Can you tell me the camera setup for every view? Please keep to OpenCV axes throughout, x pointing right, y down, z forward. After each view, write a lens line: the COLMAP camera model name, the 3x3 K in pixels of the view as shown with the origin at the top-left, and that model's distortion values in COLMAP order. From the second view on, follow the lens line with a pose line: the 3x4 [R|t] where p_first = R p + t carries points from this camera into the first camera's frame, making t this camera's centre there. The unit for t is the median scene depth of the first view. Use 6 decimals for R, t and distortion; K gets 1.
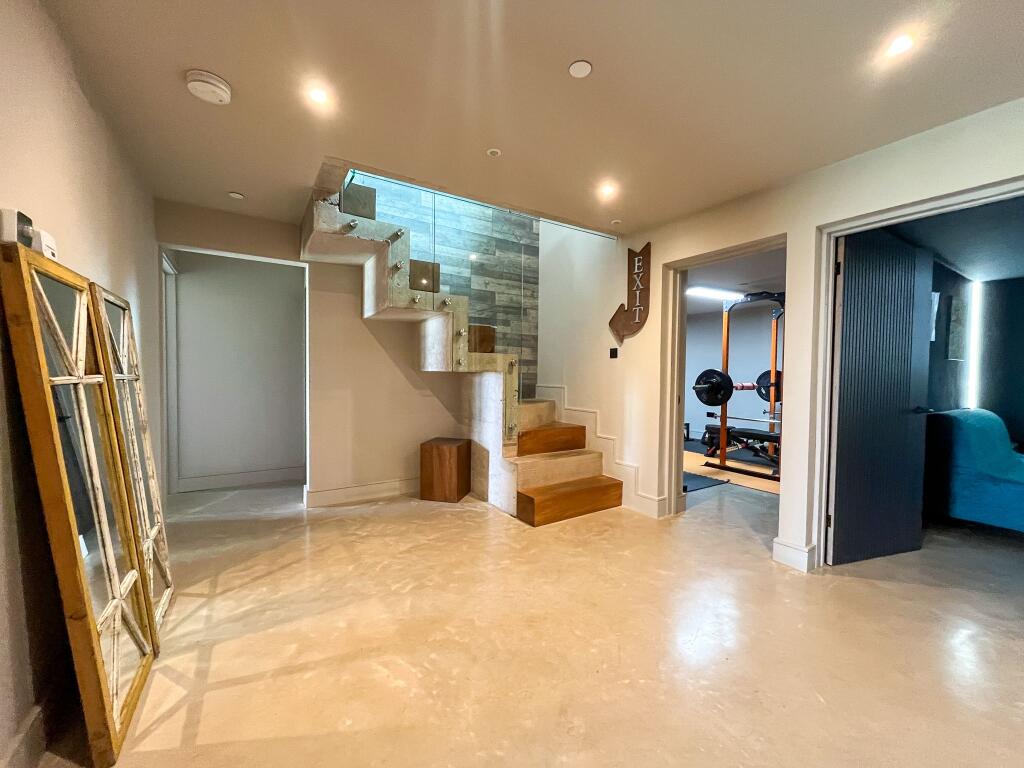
lens RADIAL K [[414.8, 0, 513.4], [0, 414.8, 383.8], [0, 0, 1]] dist [-0.004343, -0.000138]
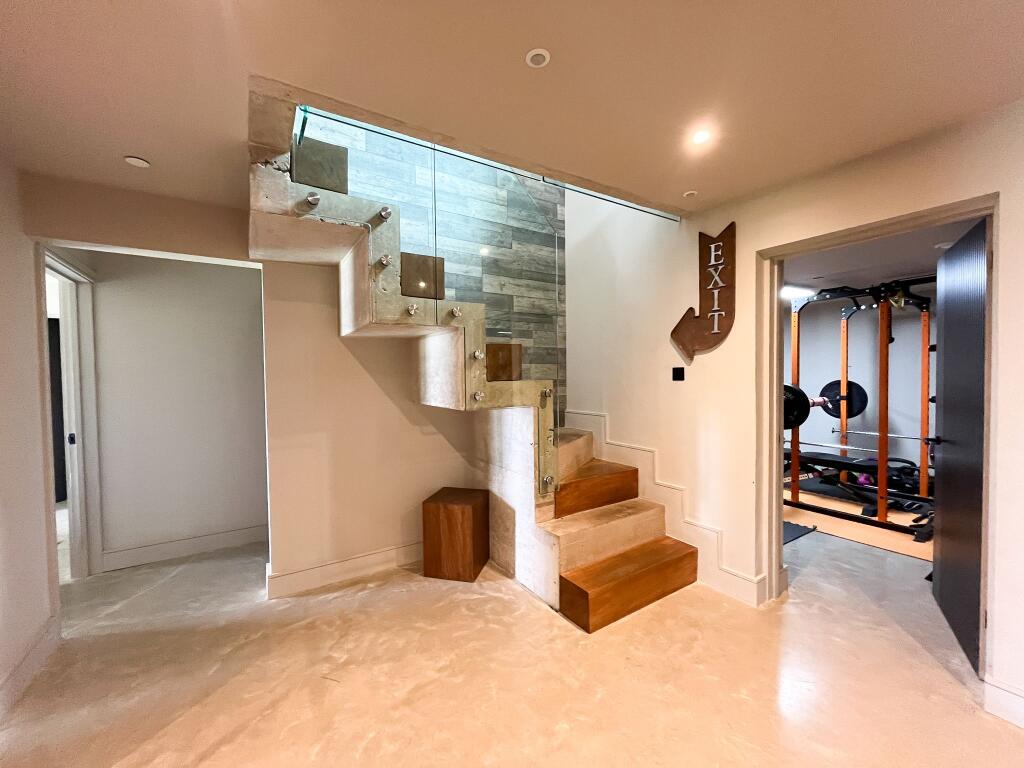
lens RADIAL K [[414.8, 0, 511.8], [0, 414.8, 383.7], [0, 0, 1]] dist [-0.004343, -0.000138]
pose [[0.999696, -0.024217, -0.004584, -0.057595], [0.024206, 0.999704, -0.002589, -0.064979], [0.004646, 0.002477, 0.999986, 0.267216]]
